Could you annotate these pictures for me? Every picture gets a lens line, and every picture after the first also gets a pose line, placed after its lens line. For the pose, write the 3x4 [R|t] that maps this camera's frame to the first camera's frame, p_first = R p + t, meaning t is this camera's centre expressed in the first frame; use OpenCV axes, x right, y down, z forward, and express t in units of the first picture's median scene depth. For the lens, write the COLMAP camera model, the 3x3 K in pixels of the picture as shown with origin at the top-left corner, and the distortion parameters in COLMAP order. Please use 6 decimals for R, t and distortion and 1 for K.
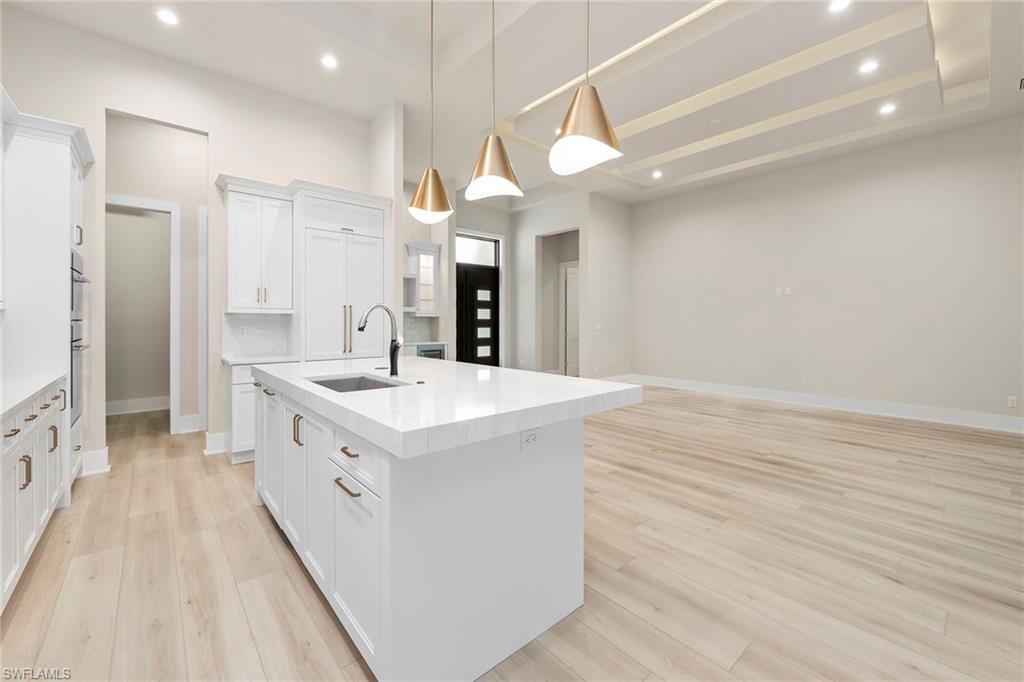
lens RADIAL K [[422.6, 0, 508.0], [0, 422.6, 318.2], [0, 0, 1]] dist [-0.006939, 0.000221]
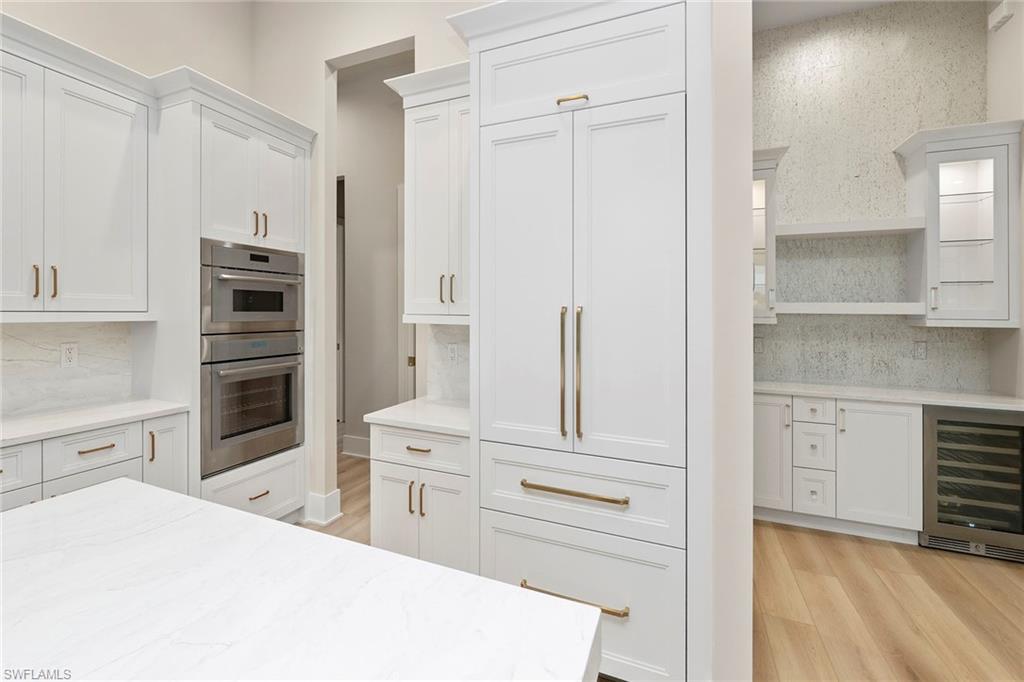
lens RADIAL K [[419.1, 0, 499.2], [0, 419.1, 311.0], [0, 0, 1]] dist [-0.002185, -0.000059]
pose [[0.456083, -0.003745, -0.889930, -0.088682], [-0.003381, 0.999977, -0.005940, -0.024315], [0.889931, 0.005718, 0.456059, 0.779577]]
